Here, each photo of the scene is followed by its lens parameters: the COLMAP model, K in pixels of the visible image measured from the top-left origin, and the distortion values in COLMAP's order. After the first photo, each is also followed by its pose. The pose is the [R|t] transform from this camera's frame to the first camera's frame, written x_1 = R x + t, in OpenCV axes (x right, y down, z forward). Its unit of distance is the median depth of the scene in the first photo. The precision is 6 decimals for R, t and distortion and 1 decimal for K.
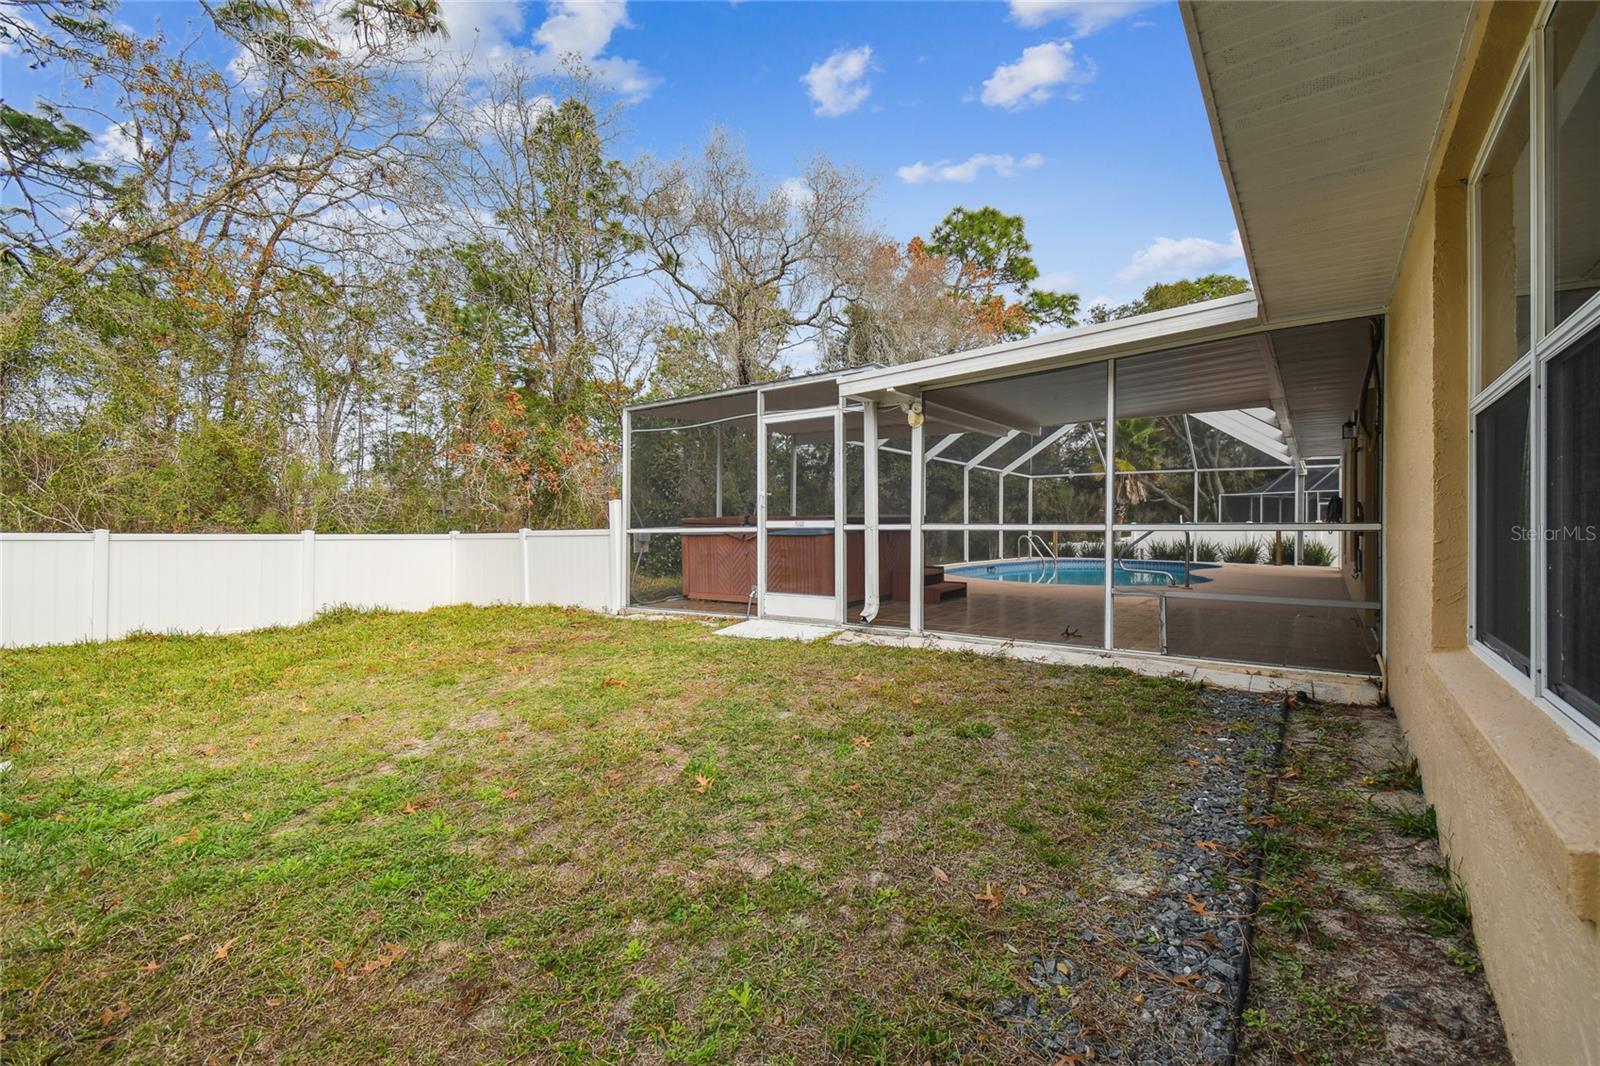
lens RADIAL K [[686.1, 0, 798.5], [0, 686.1, 523.7], [0, 0, 1]] dist [-0.002262, -0.000114]
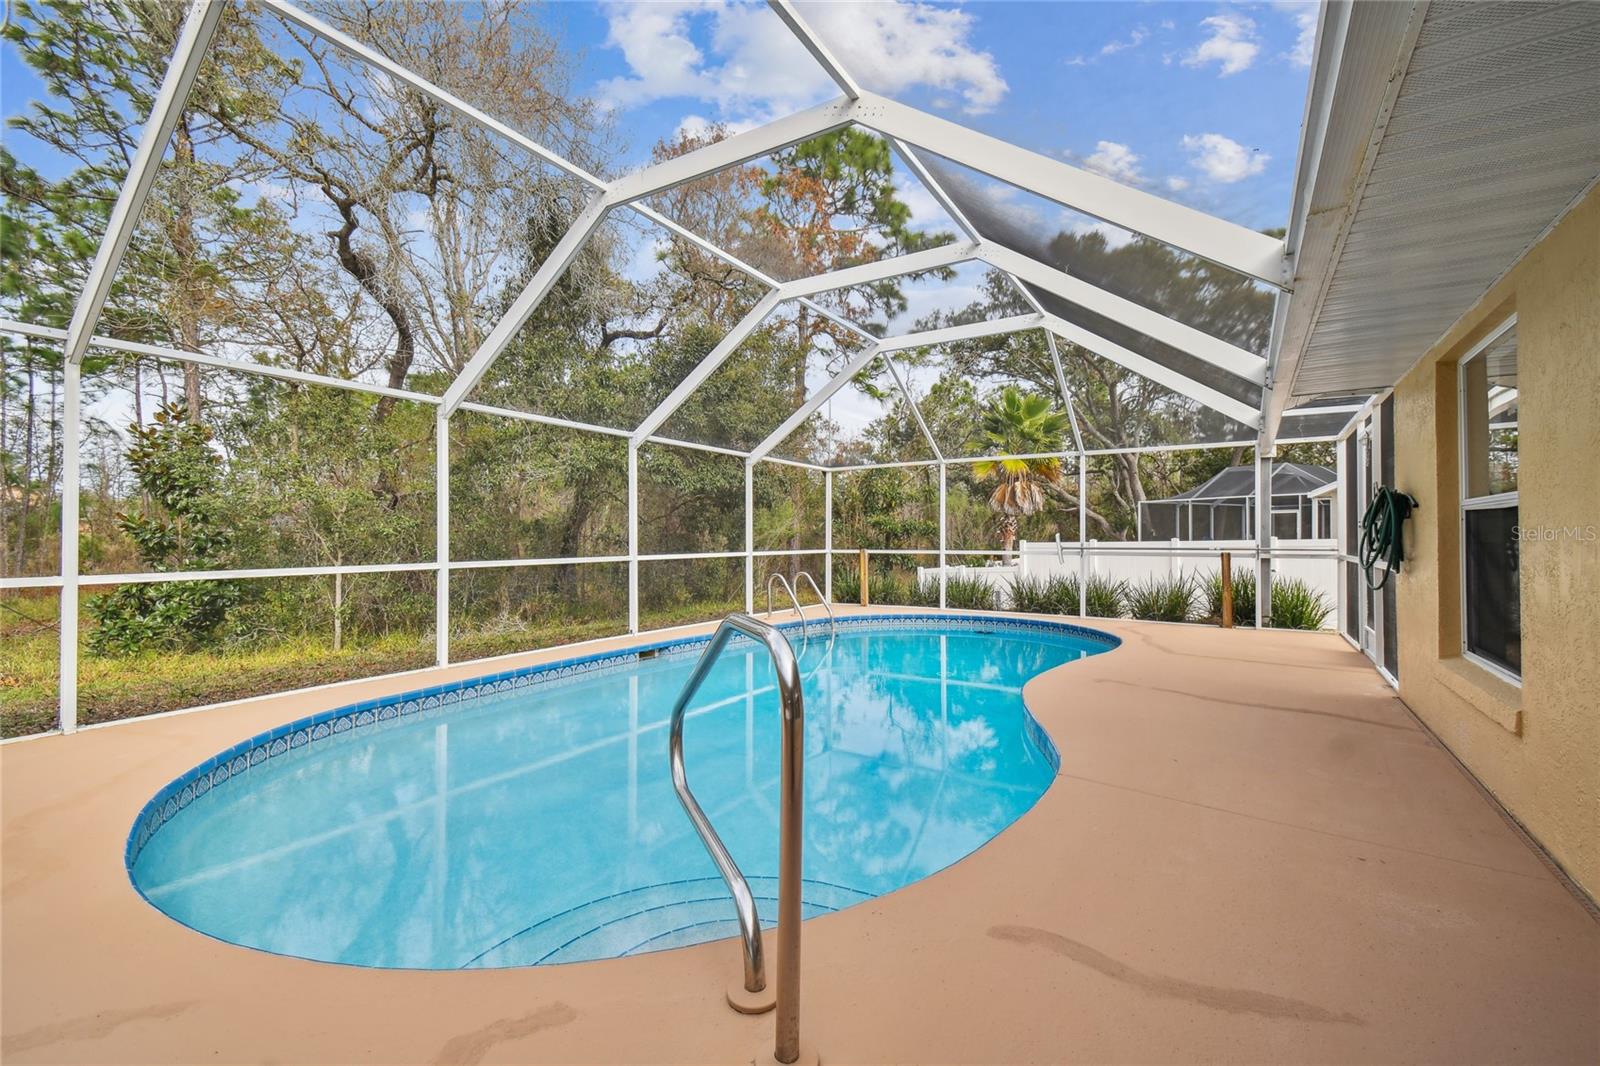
lens RADIAL K [[686.1, 0, 807.1], [0, 686.1, 539.5], [0, 0, 1]] dist [-0.002262, -0.000114]
pose [[0.996089, -0.009060, 0.087884, 0.291432], [0.008738, 0.999954, 0.004045, -0.010168], [-0.087917, -0.003262, 0.996122, 0.440468]]
